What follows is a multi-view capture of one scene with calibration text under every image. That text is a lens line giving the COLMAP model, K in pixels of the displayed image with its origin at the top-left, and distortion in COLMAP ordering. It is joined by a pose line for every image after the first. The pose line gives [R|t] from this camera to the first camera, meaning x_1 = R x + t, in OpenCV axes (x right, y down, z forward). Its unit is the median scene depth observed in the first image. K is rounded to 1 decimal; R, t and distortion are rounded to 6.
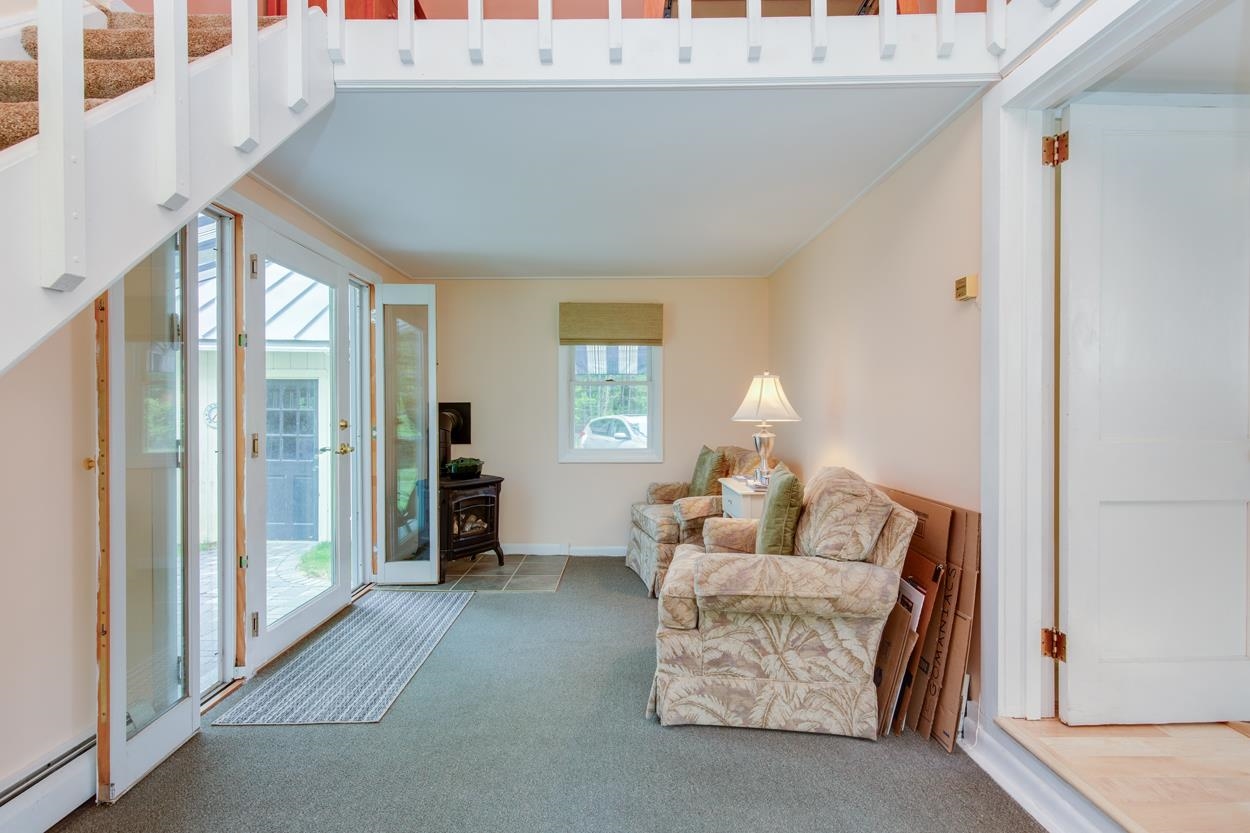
lens RADIAL K [[566.9, 0, 624.3], [0, 566.9, 418.1], [0, 0, 1]] dist [0.003068, -0.000073]
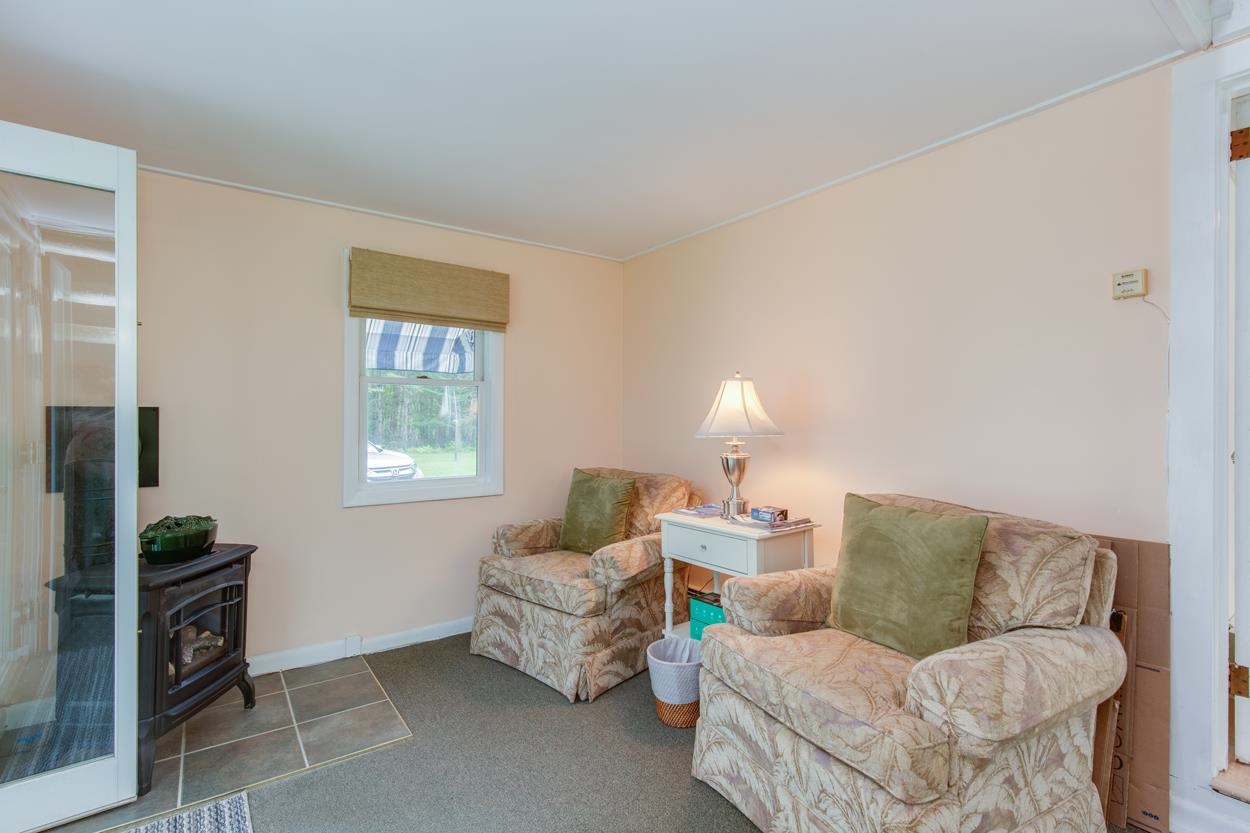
lens RADIAL K [[566.9, 0, 624.3], [0, 566.9, 418.1], [0, 0, 1]] dist [0.003068, -0.000073]
pose [[0.809851, 0.004061, 0.586622, -0.275990], [0.005369, 0.999883, -0.014334, -0.008608], [-0.586611, 0.014758, 0.809734, 0.385956]]
